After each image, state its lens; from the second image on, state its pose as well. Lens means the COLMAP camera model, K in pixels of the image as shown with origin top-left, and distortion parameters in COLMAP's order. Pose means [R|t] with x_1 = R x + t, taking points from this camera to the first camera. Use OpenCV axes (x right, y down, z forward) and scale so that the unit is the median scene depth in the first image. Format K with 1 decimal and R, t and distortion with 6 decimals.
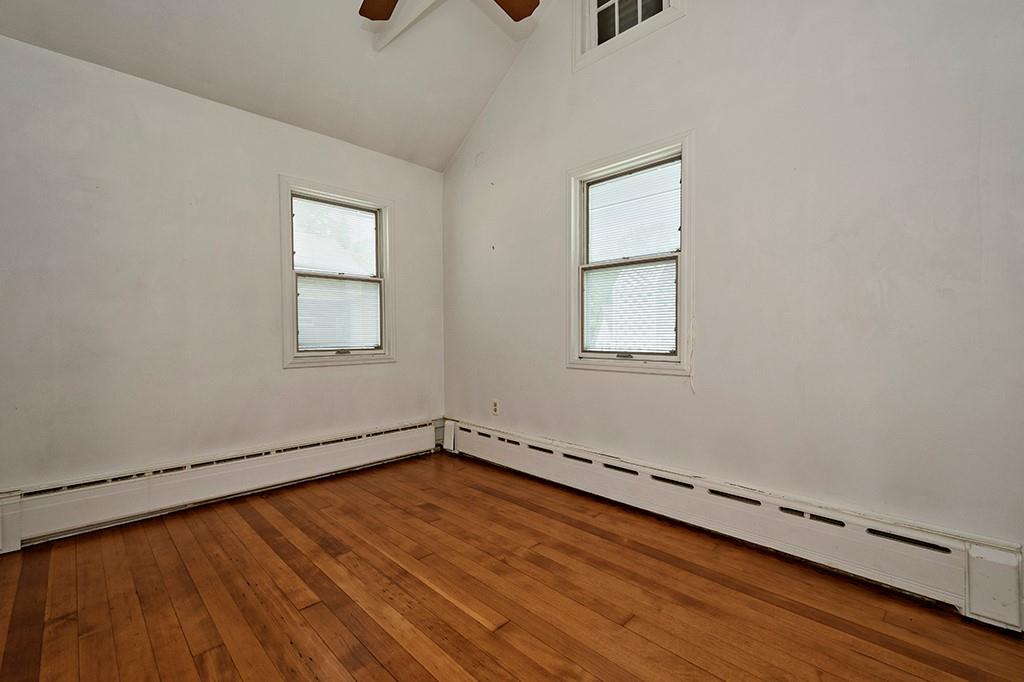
lens RADIAL K [[446.3, 0, 512.0], [0, 446.3, 337.5], [0, 0, 1]] dist [0.010766, -0.002205]
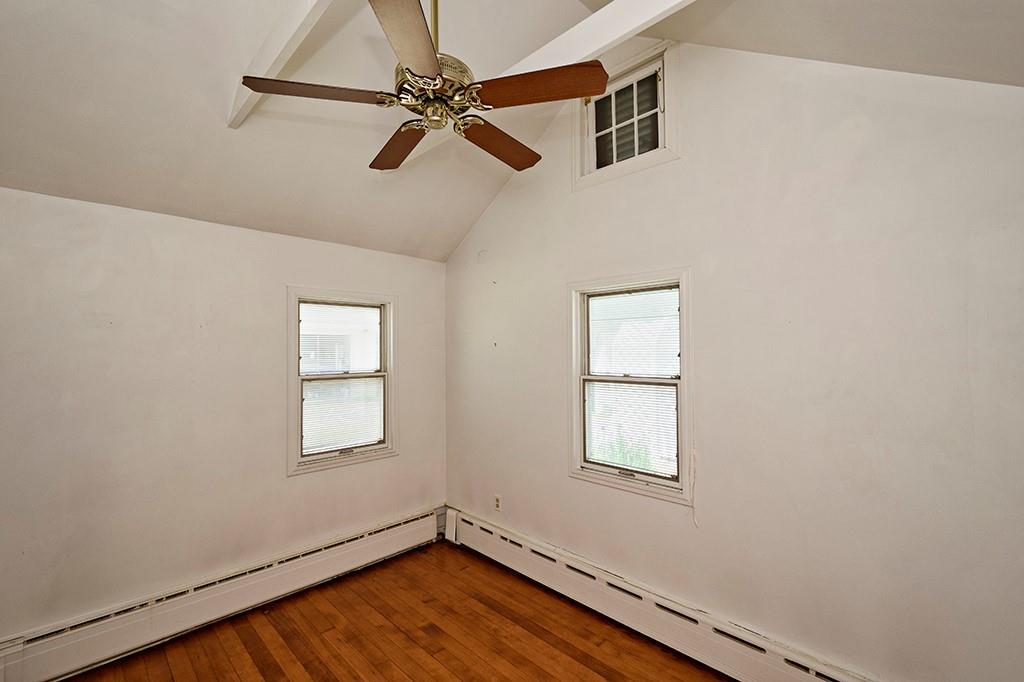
lens RADIAL K [[446.3, 0, 511.6], [0, 446.3, 342.8], [0, 0, 1]] dist [0.010766, -0.002205]
pose [[0.999995, -0.002703, 0.001625, -0.008297], [0.002769, 0.999109, -0.042108, -0.204742], [-0.001509, 0.042112, 0.999112, -0.020900]]
